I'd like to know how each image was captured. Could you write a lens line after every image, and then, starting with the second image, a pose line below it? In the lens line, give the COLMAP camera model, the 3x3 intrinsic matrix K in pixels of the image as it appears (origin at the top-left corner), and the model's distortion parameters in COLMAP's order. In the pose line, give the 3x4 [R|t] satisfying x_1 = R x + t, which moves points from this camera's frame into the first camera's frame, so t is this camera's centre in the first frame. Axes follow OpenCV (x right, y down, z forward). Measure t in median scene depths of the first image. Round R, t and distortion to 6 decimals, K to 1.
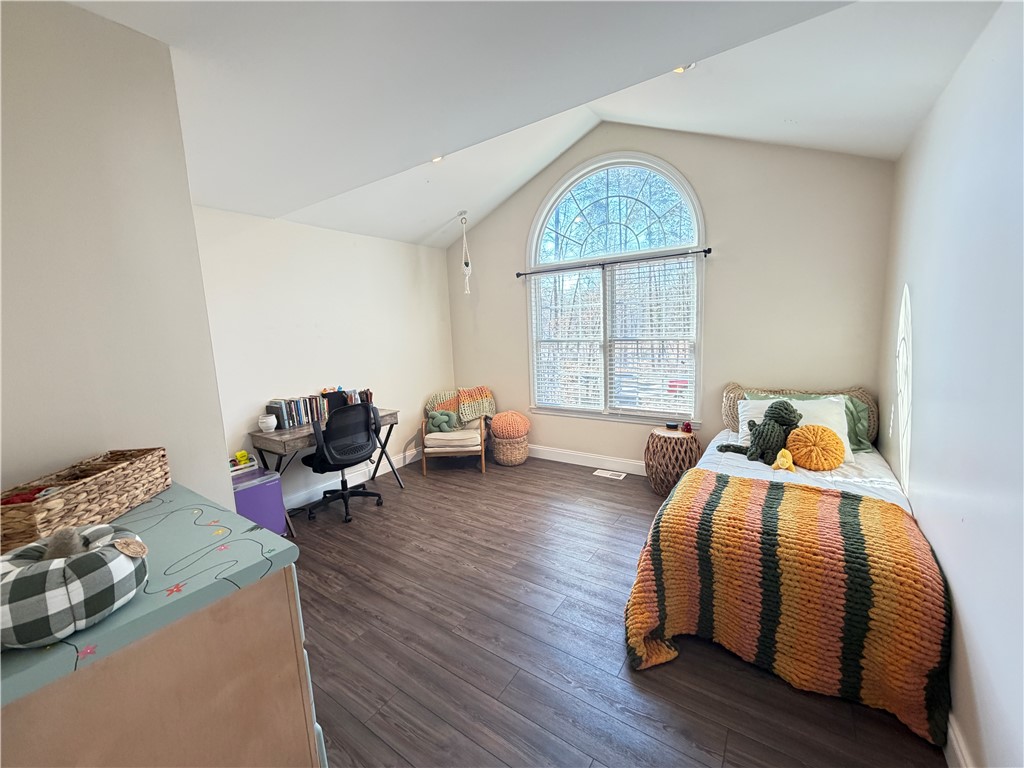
lens RADIAL K [[408.1, 0, 510.6], [0, 408.1, 383.5], [0, 0, 1]] dist [0.001440, -0.000021]
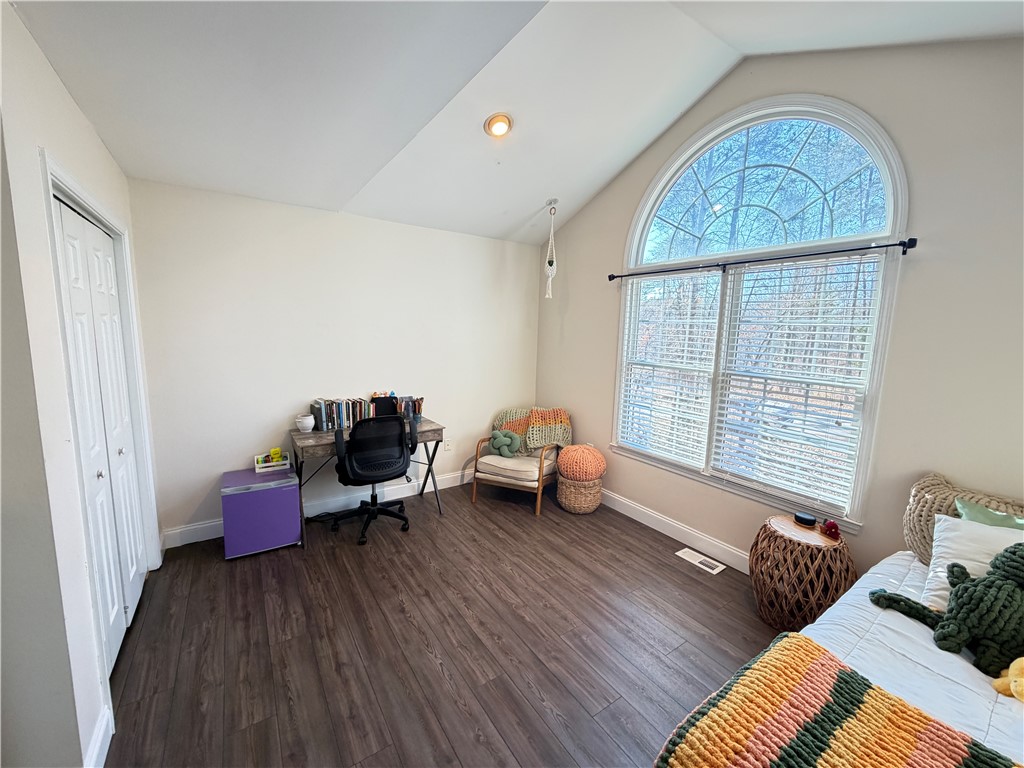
lens RADIAL K [[408.1, 0, 510.6], [0, 408.1, 383.5], [0, 0, 1]] dist [0.001440, -0.000021]
pose [[0.928517, 0.116760, -0.352453, 0.158314], [-0.118351, 0.992824, 0.017111, -0.059117], [0.351922, 0.025825, 0.935673, 0.222670]]
